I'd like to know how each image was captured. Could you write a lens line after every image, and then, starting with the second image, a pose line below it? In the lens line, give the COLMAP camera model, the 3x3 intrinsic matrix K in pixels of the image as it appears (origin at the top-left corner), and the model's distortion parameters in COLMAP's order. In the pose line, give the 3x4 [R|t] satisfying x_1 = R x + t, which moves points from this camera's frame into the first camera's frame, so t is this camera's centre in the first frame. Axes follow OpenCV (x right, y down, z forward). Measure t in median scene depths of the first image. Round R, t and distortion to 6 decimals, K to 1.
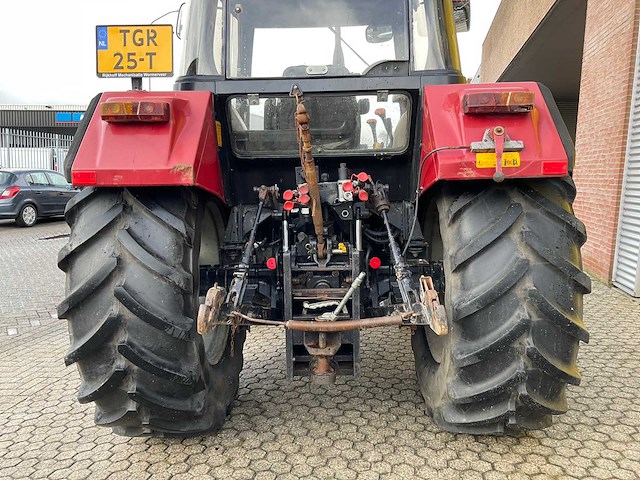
lens RADIAL K [[520.1, 0, 320.0], [0, 520.1, 240.0], [0, 0, 1]] dist [0.090085, -0.170061]
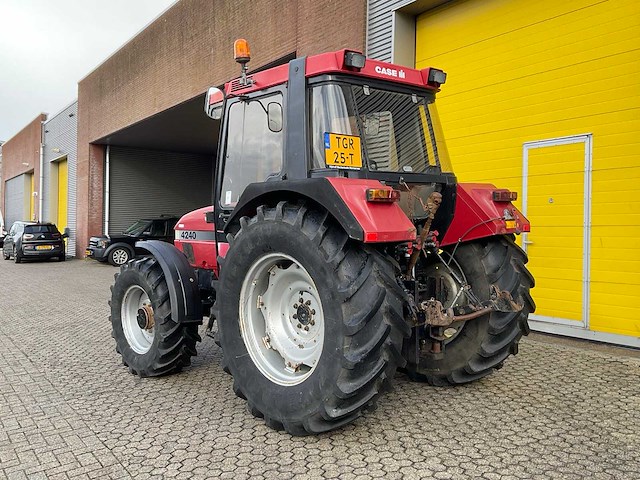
lens RADIAL K [[611.8, 0, 320.0], [0, 611.8, 240.0], [0, 0, 1]] dist [0.099941, -0.193932]
pose [[0.717927, -0.021497, 0.695787, -1.603318], [0.088233, 0.994272, -0.060321, -0.012839], [-0.690504, 0.104697, 0.715711, -0.164900]]
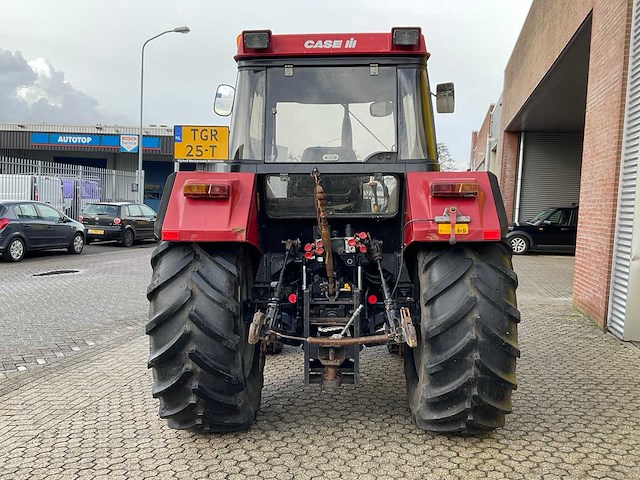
lens RADIAL K [[611.8, 0, 320.0], [0, 611.8, 240.0], [0, 0, 1]] dist [0.099941, -0.193932]
pose [[0.999830, 0.017618, -0.005420, -0.022119], [-0.017939, 0.997633, -0.066384, -0.000177], [0.004237, 0.066470, 0.997779, -0.619818]]
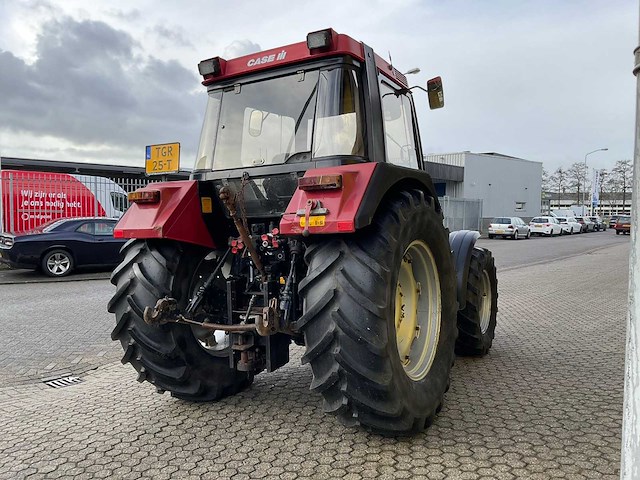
lens RADIAL K [[520.1, 0, 320.0], [0, 520.1, 240.0], [0, 0, 1]] dist [0.090085, -0.170061]
pose [[0.881487, 0.001229, -0.472206, 0.902597], [-0.039744, 0.996641, -0.071598, 0.003693], [0.470532, 0.081880, 0.878576, -0.233919]]
